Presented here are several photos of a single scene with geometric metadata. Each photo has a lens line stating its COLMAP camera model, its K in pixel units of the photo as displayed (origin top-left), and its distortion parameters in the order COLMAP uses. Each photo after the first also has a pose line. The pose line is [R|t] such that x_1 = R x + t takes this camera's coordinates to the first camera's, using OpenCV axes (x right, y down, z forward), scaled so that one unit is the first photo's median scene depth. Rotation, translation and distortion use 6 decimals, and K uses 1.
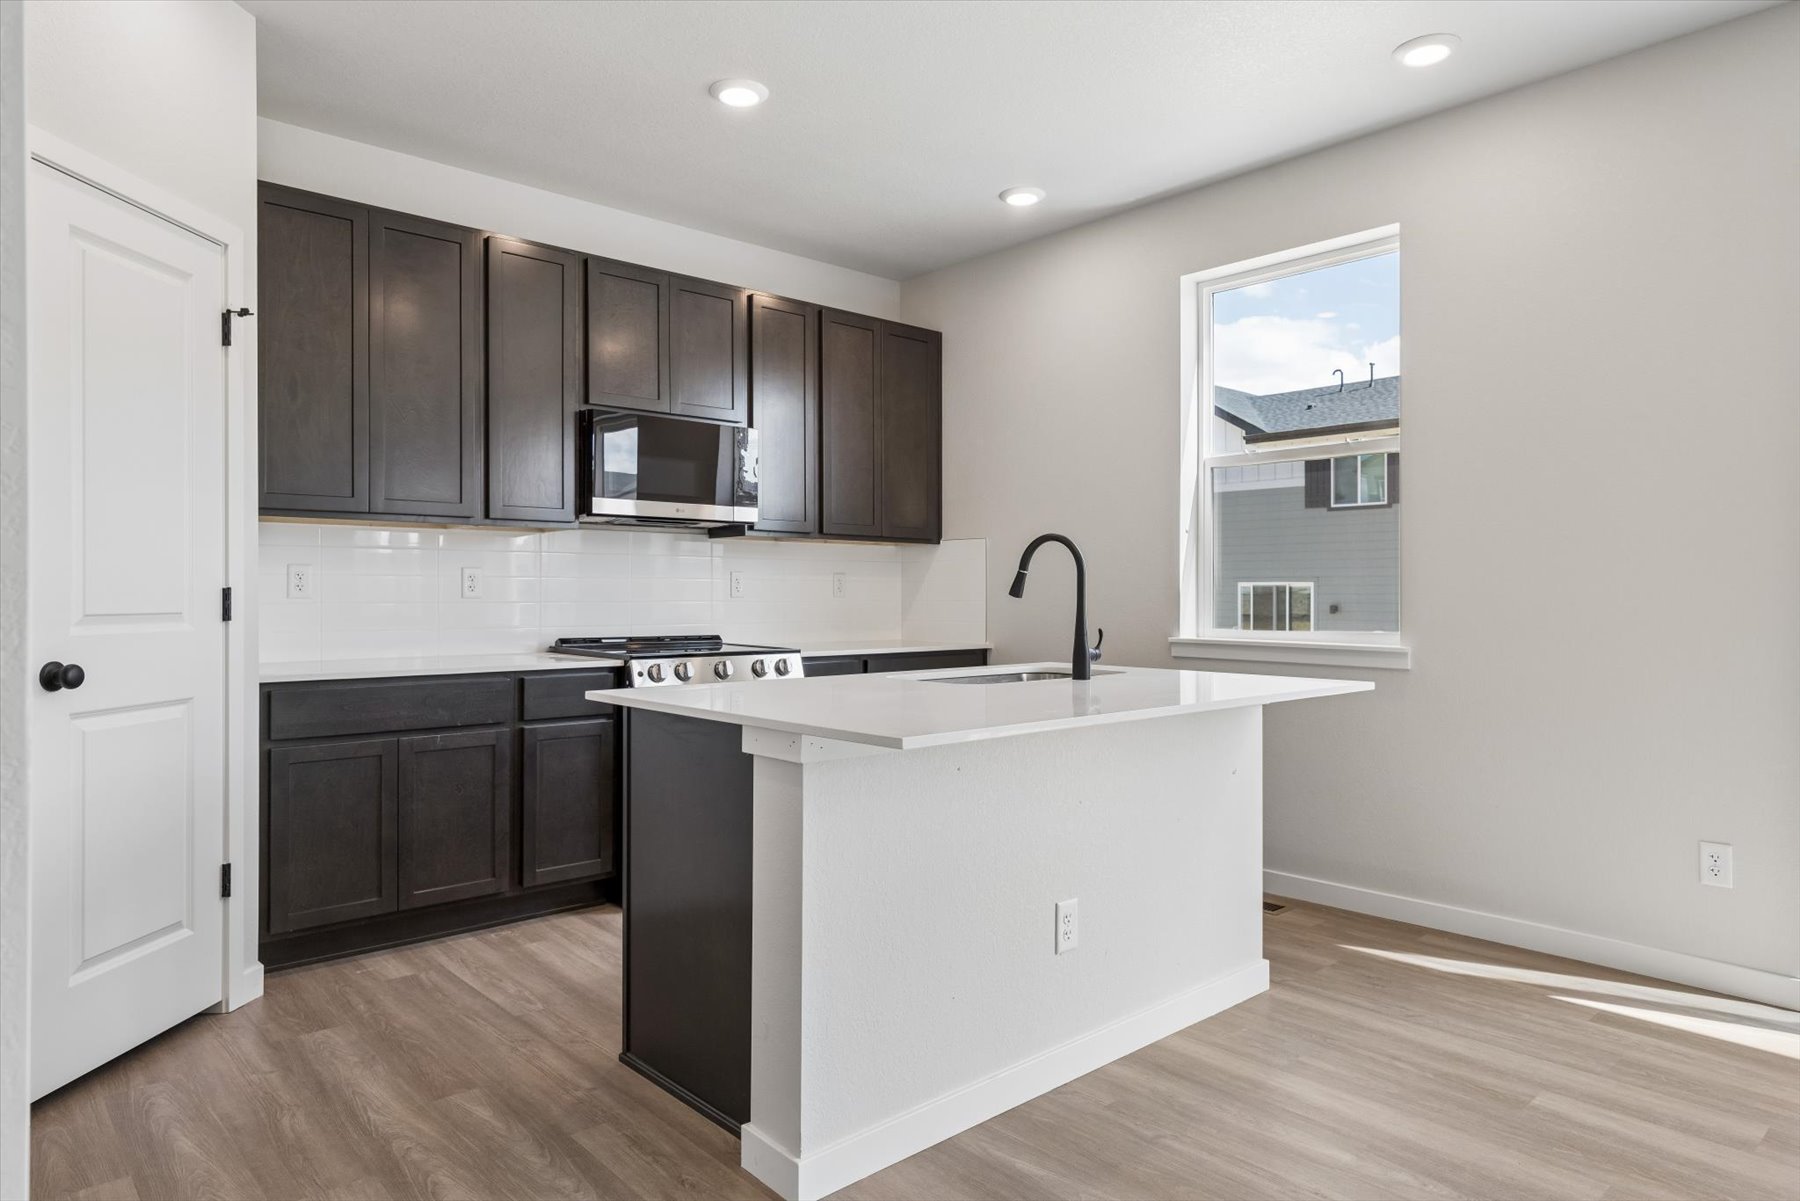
lens RADIAL K [[1073.8, 0, 883.6], [0, 1073.8, 586.9], [0, 0, 1]] dist [0.011382, -0.004949]
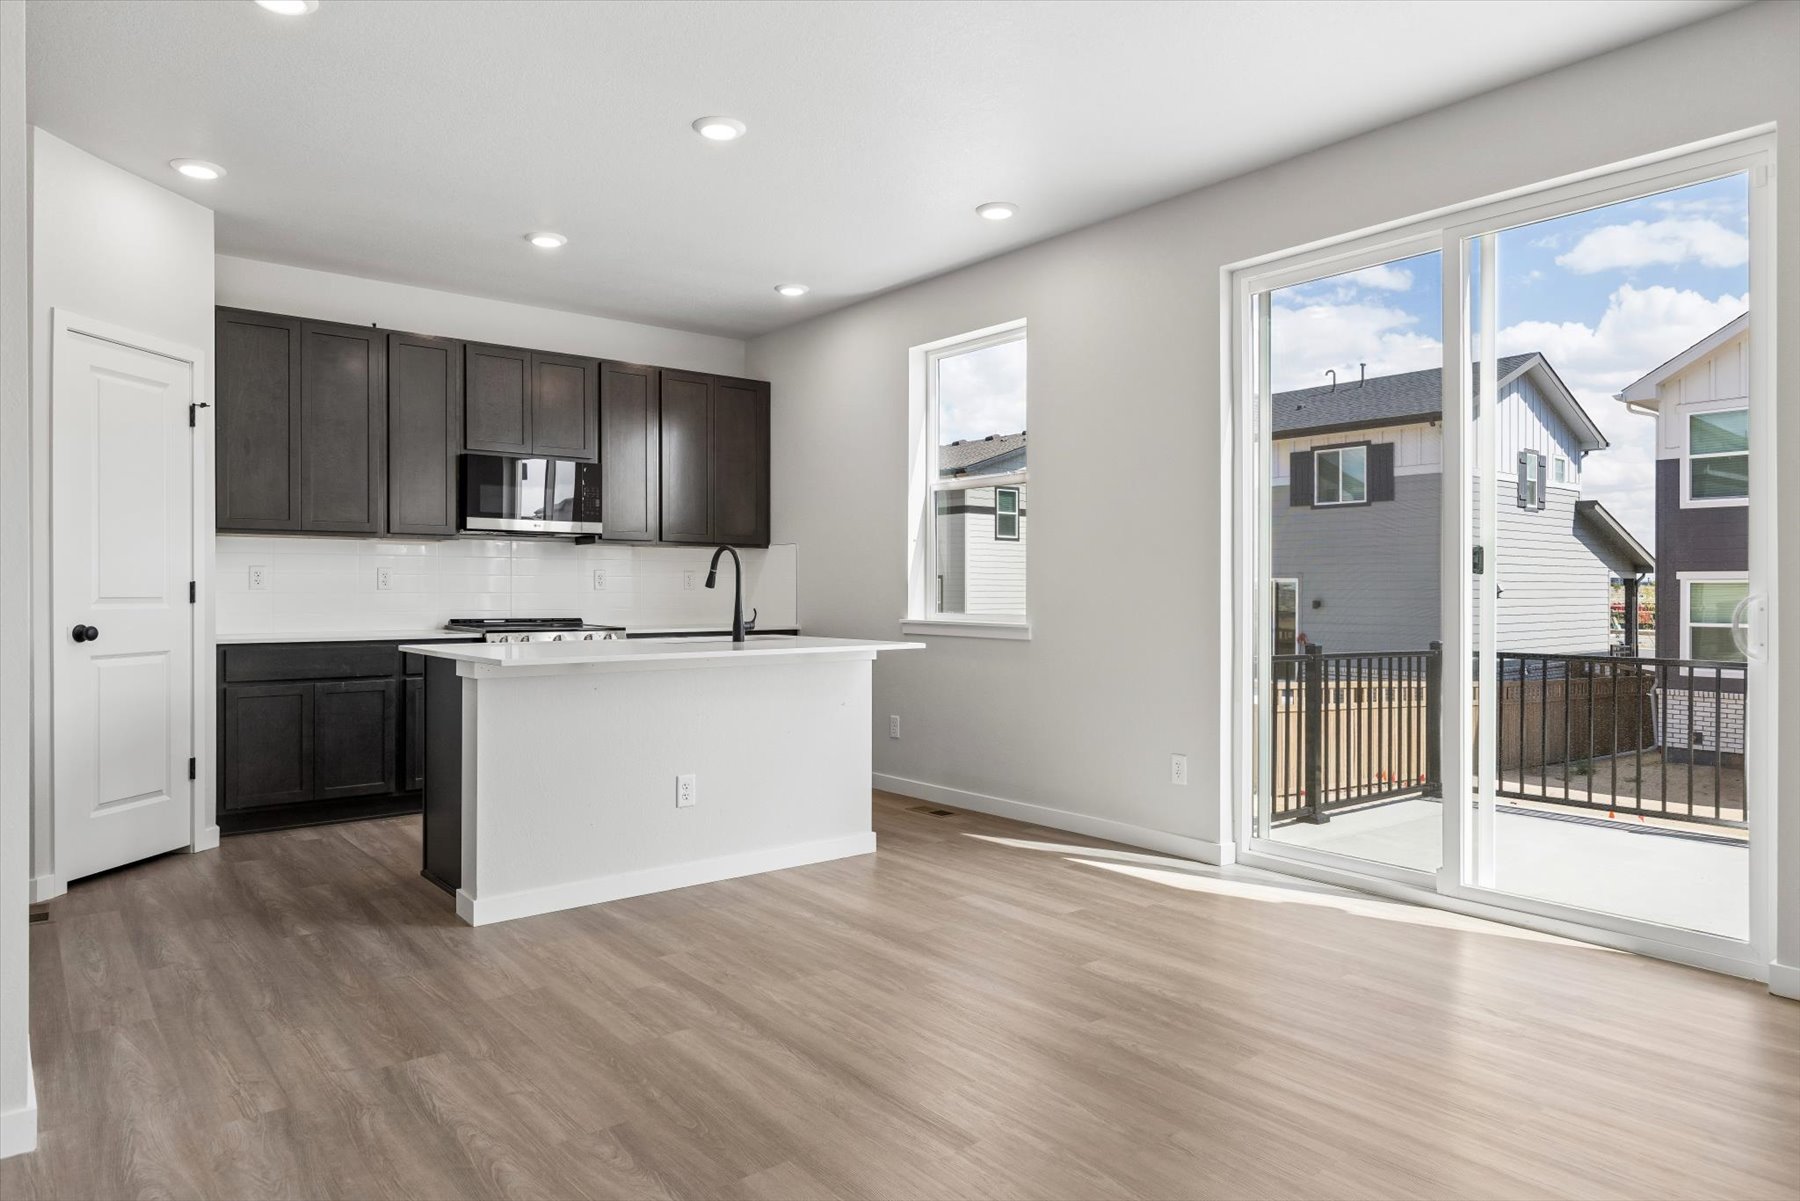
lens RADIAL K [[1083.3, 0, 881.9], [0, 1083.3, 586.5], [0, 0, 1]] dist [-0.003916, 0.004728]
pose [[0.998642, -0.001212, -0.052083, 0.417786], [0.001350, 0.999996, 0.002631, 0.004366], [0.052079, -0.002698, 0.998639, -0.457966]]
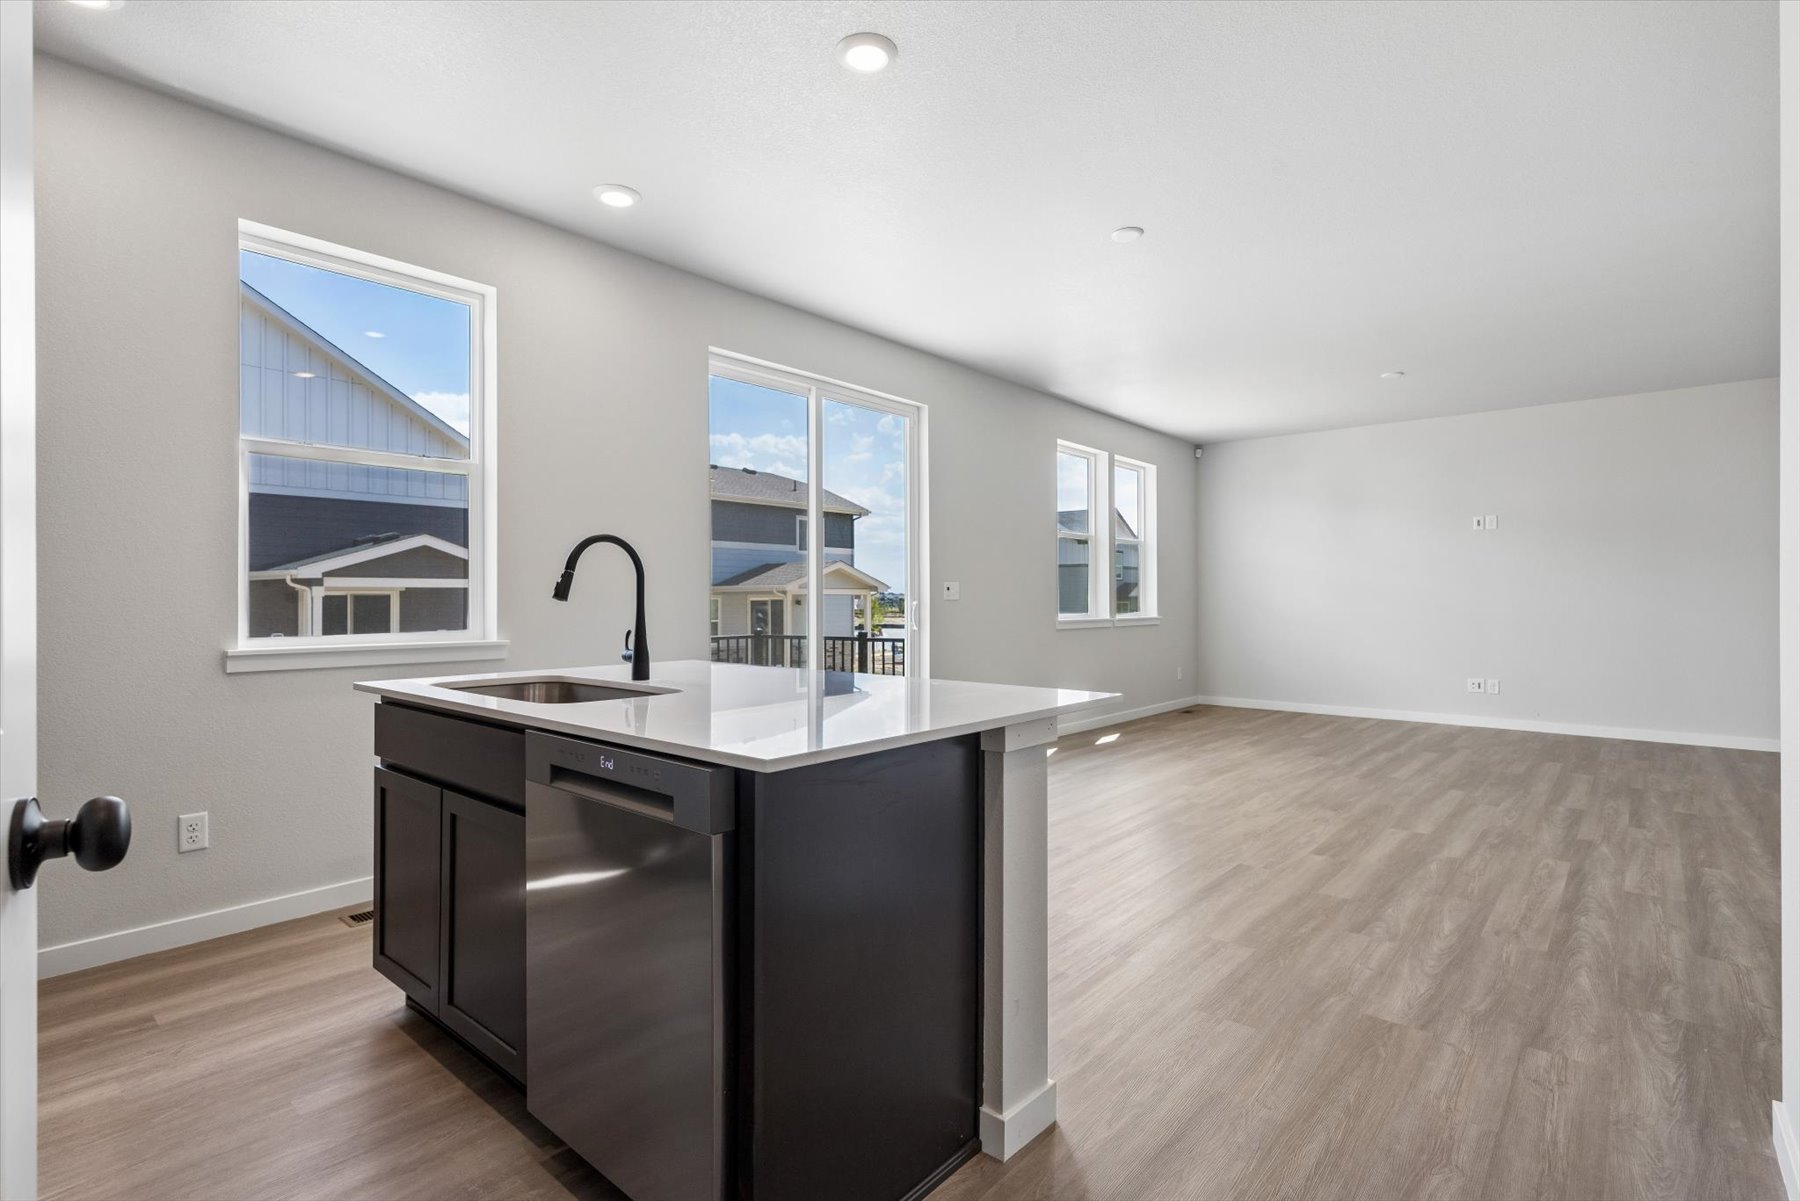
lens RADIAL K [[871.3, 0, 874.2], [0, 871.3, 588.6], [0, 0, 1]] dist [-0.000115, 0.000002]
pose [[-0.114379, 0.010331, 0.993383, -0.602390], [-0.004701, 0.999929, -0.010940, 0.006164], [-0.993426, -0.005921, -0.114322, 0.785467]]
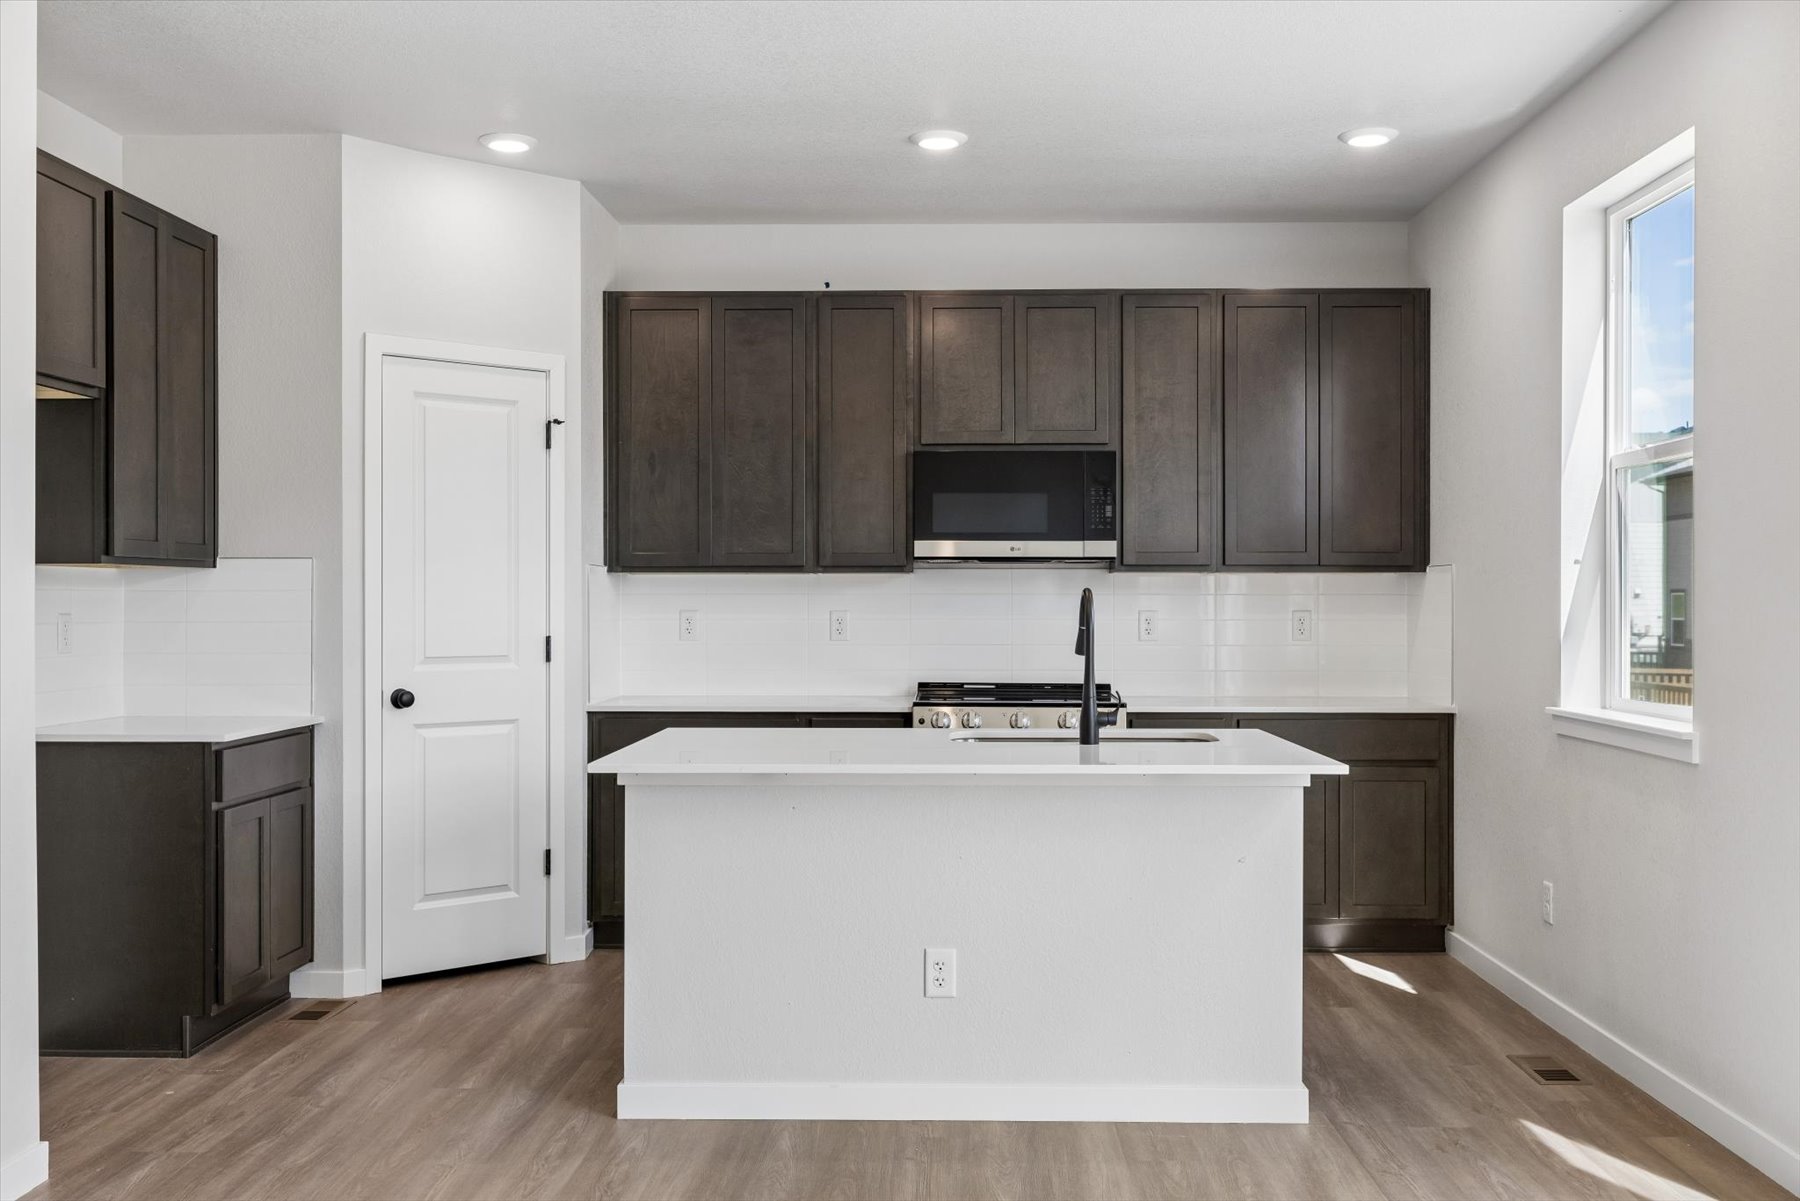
lens RADIAL K [[1695.3, 0, 940.3], [0, 1695.3, 599.7], [0, 0, 1]] dist [0.017216, 0.000000]
pose [[0.741979, -0.001138, -0.670422, 0.979181], [0.004051, 0.999988, 0.002786, -0.041321], [0.670411, -0.004783, 0.741975, -0.173550]]
